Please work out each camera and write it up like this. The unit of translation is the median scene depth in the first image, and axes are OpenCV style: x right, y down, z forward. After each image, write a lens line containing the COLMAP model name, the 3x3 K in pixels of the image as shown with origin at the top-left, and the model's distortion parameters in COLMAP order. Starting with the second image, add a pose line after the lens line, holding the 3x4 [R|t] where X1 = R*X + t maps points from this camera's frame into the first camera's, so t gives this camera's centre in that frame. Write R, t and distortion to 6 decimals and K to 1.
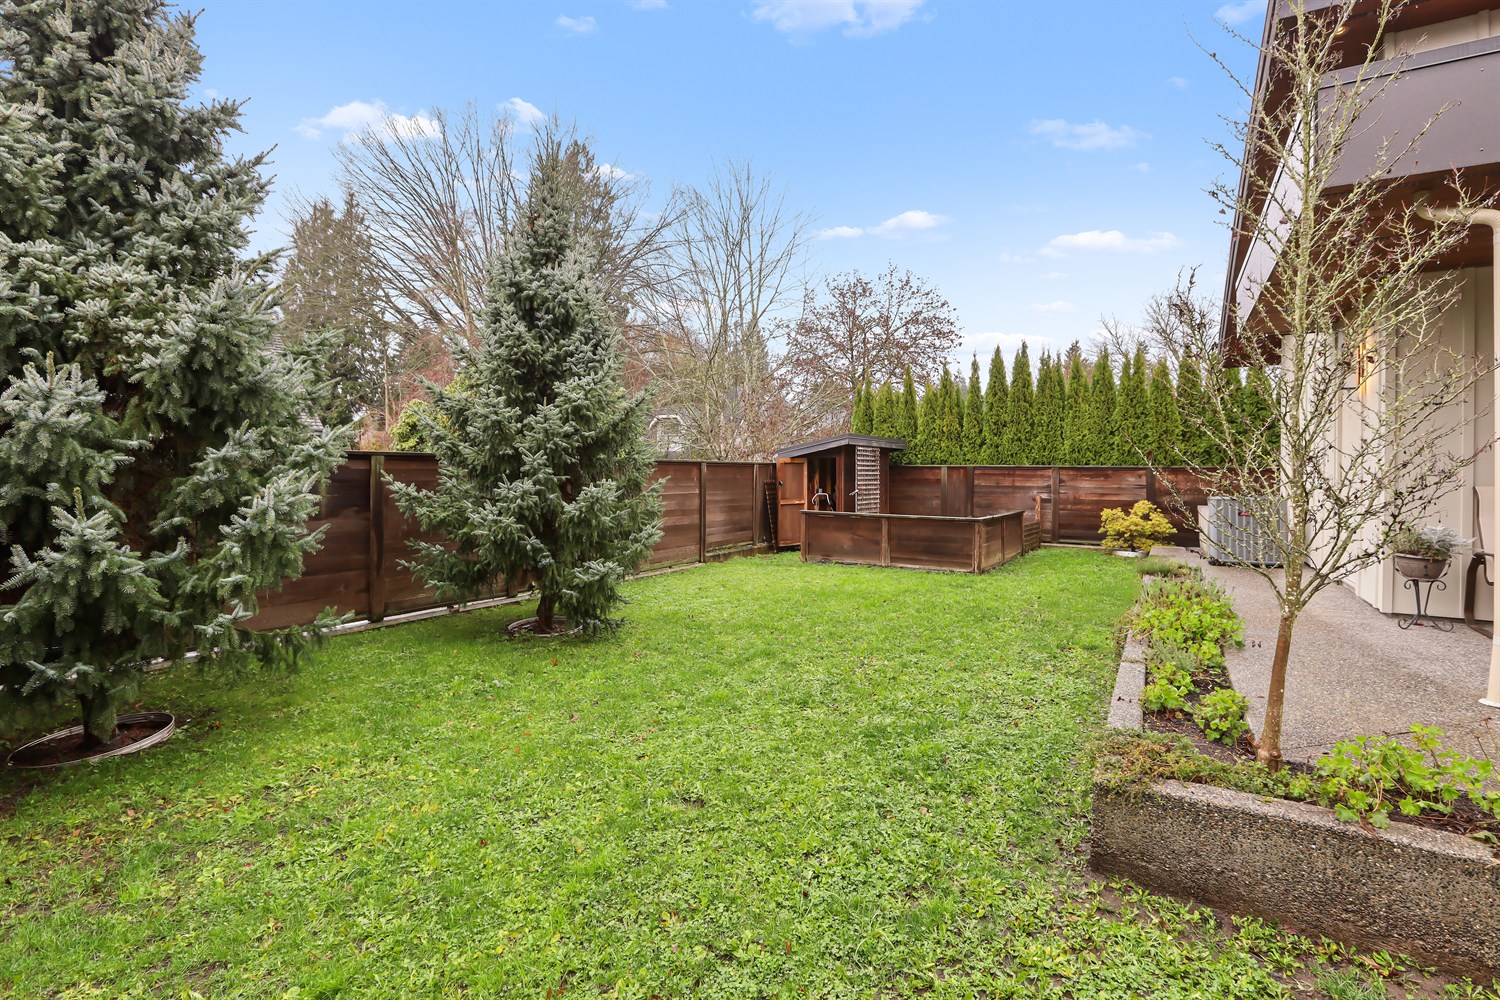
lens RADIAL K [[694.8, 0, 738.0], [0, 694.8, 473.5], [0, 0, 1]] dist [-0.031189, 0.005289]
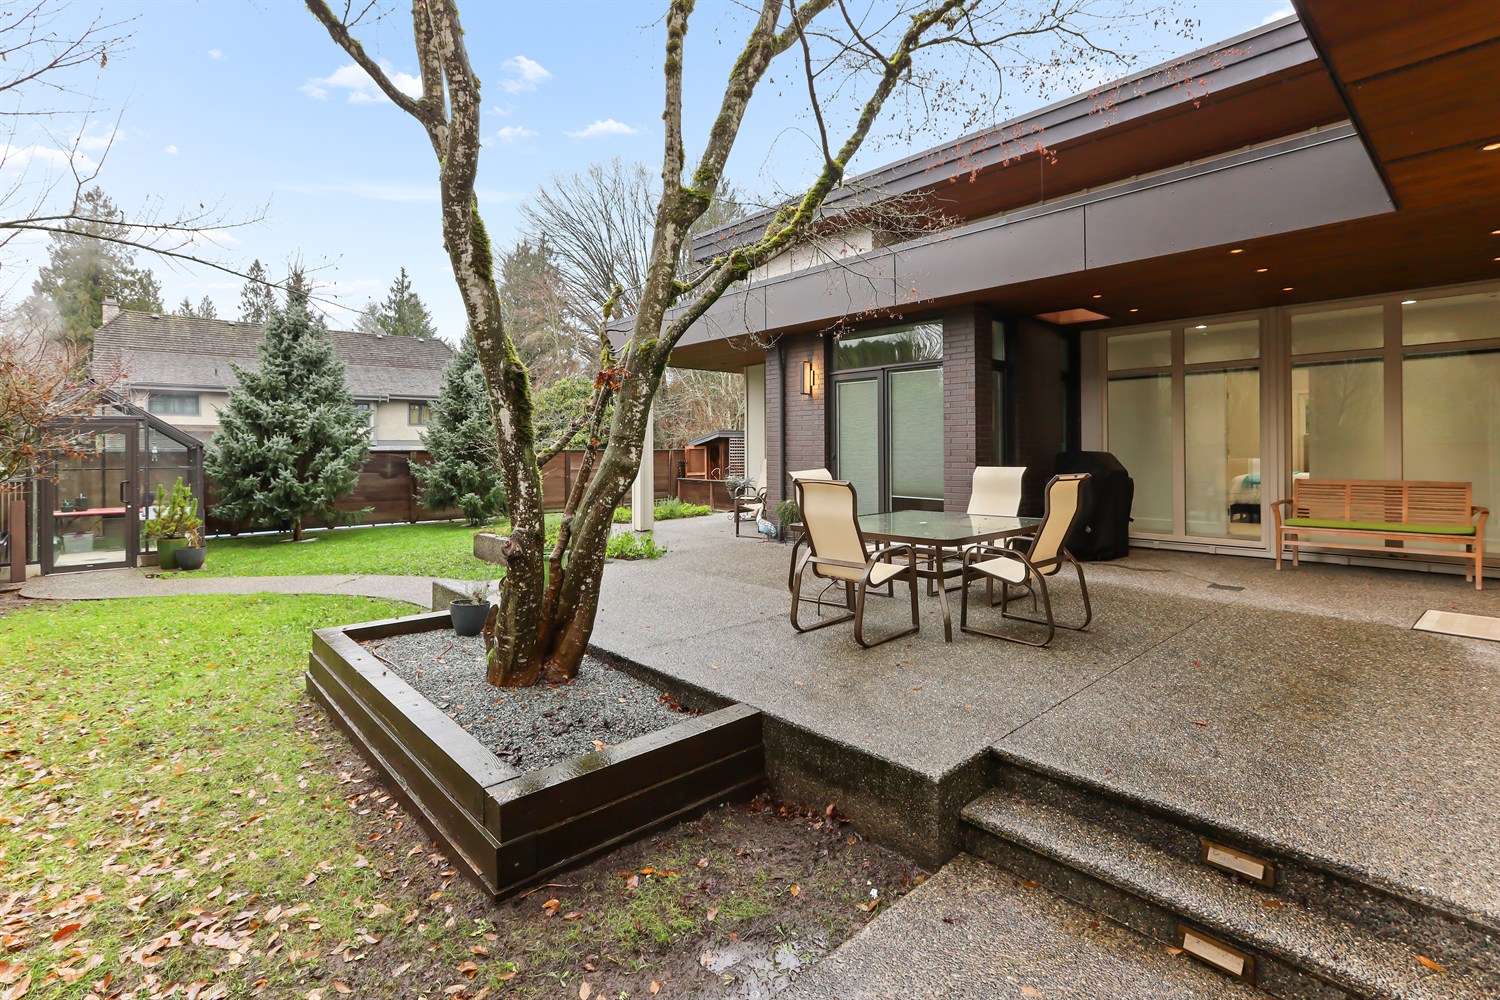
lens RADIAL K [[694.8, 0, 748.8], [0, 694.8, 444.2], [0, 0, 1]] dist [-0.031189, 0.005289]
pose [[0.962532, -0.015140, -0.270747, 0.743876], [0.011038, 0.999800, -0.016666, -0.000077], [0.270945, 0.013053, 0.962506, -0.581826]]
